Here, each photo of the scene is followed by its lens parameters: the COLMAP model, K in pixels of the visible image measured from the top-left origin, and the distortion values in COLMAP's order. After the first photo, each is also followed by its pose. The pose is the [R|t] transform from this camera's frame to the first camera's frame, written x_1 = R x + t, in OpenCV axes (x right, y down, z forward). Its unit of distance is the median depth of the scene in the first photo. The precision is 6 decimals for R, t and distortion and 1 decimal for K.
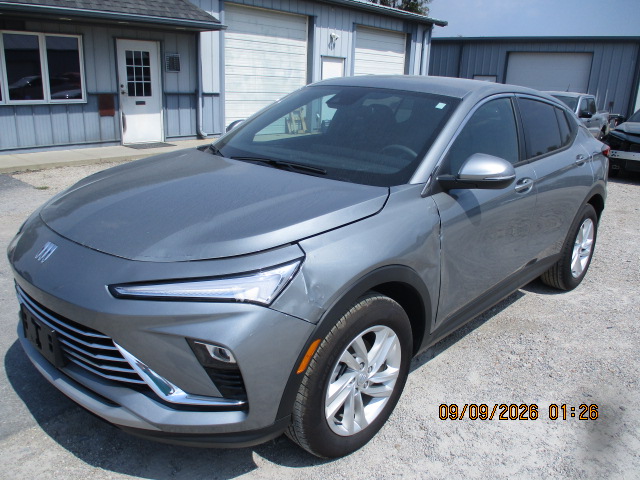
lens RADIAL K [[531.6, 0, 317.3], [0, 531.6, 239.3], [0, 0, 1]] dist [-0.037987, 0.007506]
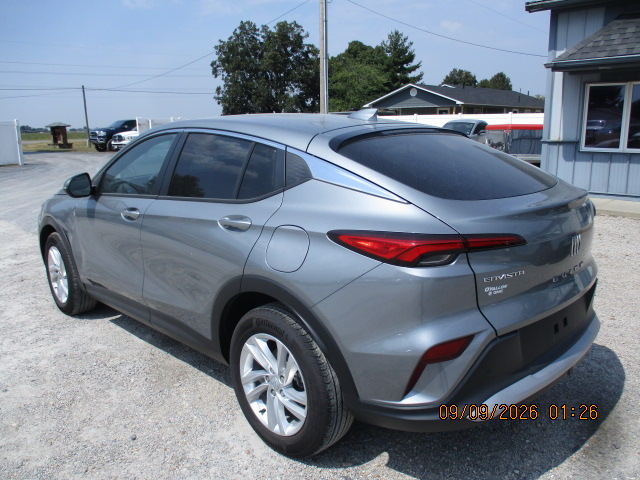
lens RADIAL K [[531.6, 0, 317.3], [0, 531.6, 239.3], [0, 0, 1]] dist [-0.037987, 0.007506]
pose [[0.006184, 0.183679, -0.982967, 0.447149], [-0.280447, 0.943855, 0.174606, -0.107576], [0.959850, 0.274591, 0.057349, 0.409869]]
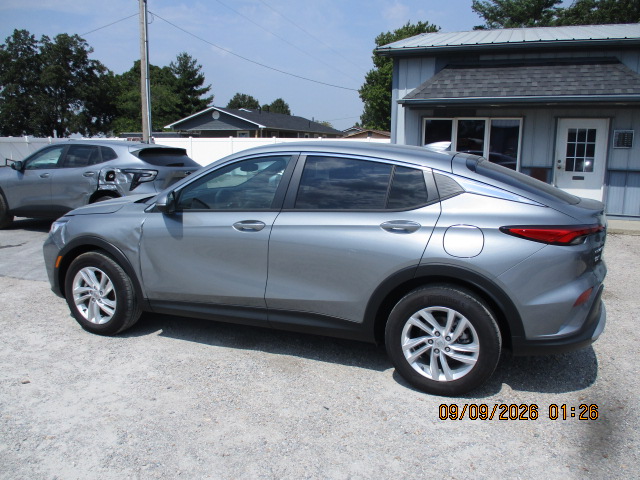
lens RADIAL K [[531.6, 0, 317.3], [0, 531.6, 239.3], [0, 0, 1]] dist [-0.037987, 0.007506]
pose [[0.396928, 0.135117, -0.907850, 0.480614], [-0.267271, 0.963257, 0.026508, -0.046052], [0.878074, 0.232120, 0.418456, 0.198602]]
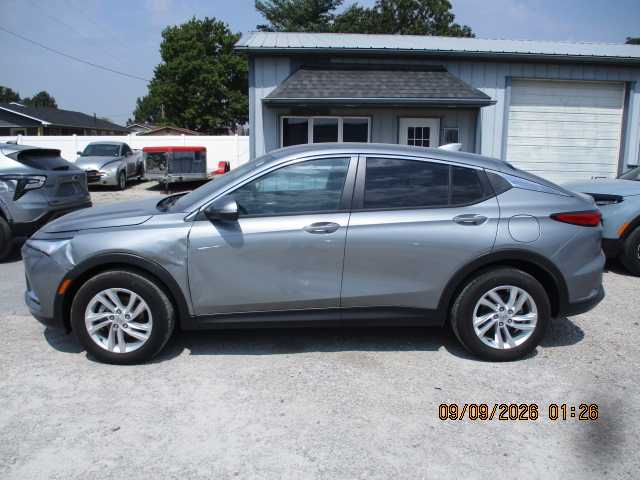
lens RADIAL K [[531.6, 0, 317.3], [0, 531.6, 239.3], [0, 0, 1]] dist [-0.037987, 0.007506]
pose [[0.728158, 0.096746, -0.678547, 0.373409], [-0.184244, 0.981178, -0.057820, -0.001880], [0.660182, 0.167120, 0.732277, 0.031882]]
